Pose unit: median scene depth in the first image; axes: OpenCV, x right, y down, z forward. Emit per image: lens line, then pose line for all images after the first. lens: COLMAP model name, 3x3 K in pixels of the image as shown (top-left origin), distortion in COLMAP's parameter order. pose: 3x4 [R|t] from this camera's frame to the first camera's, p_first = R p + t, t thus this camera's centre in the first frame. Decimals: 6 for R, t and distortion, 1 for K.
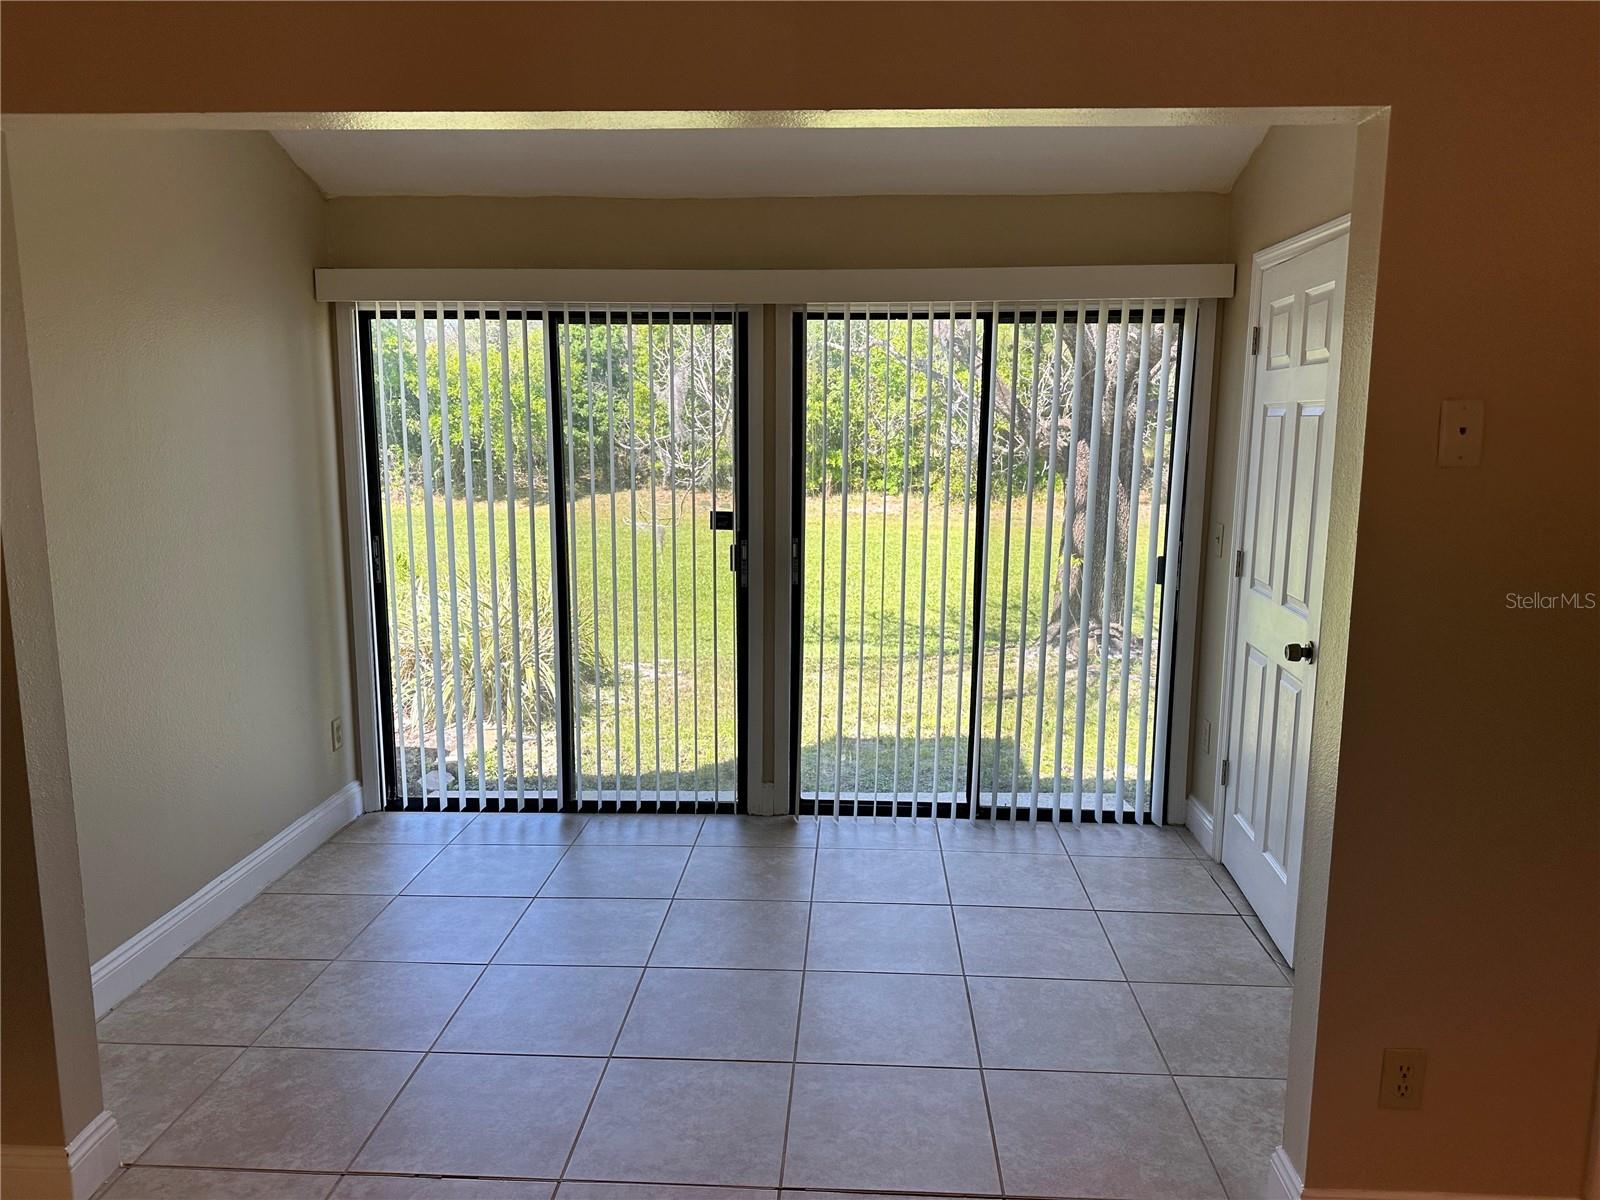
lens RADIAL K [[1115.5, 0, 809.0], [0, 1115.5, 605.1], [0, 0, 1]] dist [0.051022, -0.061269]
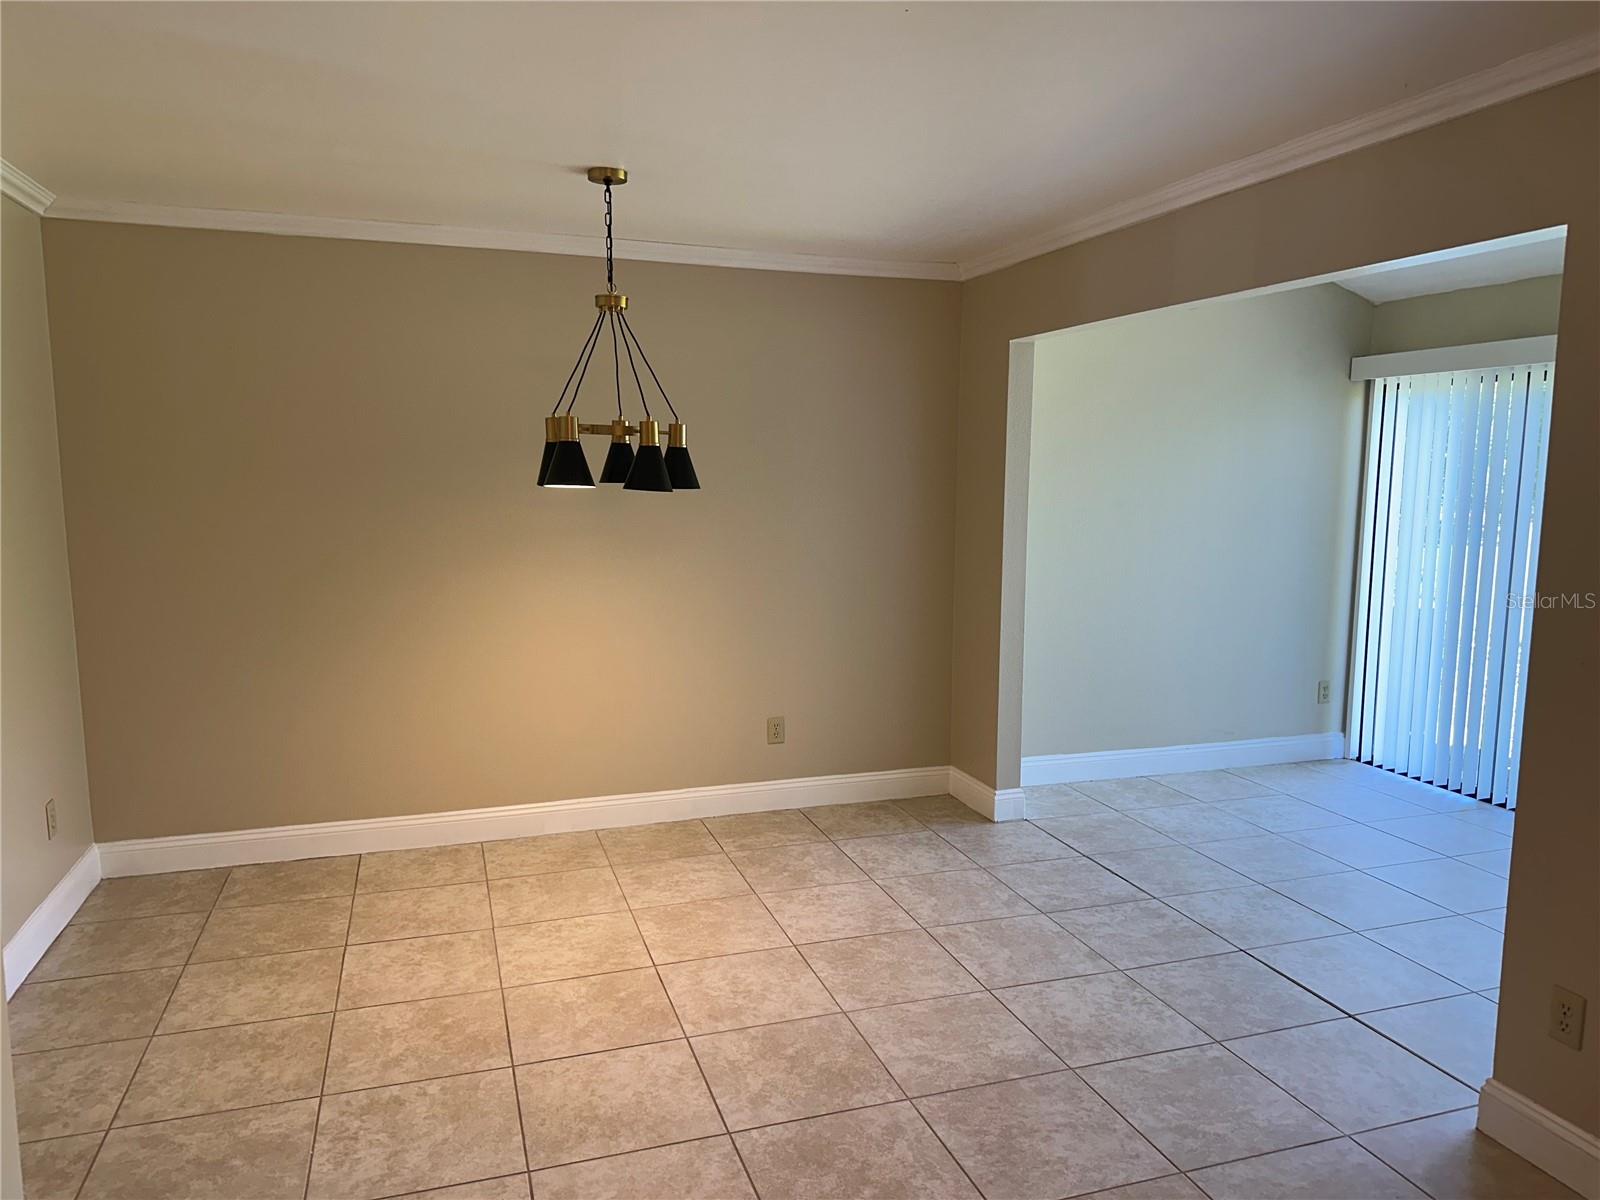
lens RADIAL K [[1115.5, 0, 809.0], [0, 1115.5, 605.1], [0, 0, 1]] dist [0.051022, -0.061269]
pose [[0.362166, 0.113597, -0.925166, 0.753640], [-0.151468, 0.986526, 0.061837, 0.024548], [0.919725, 0.117738, 0.374492, -0.130782]]
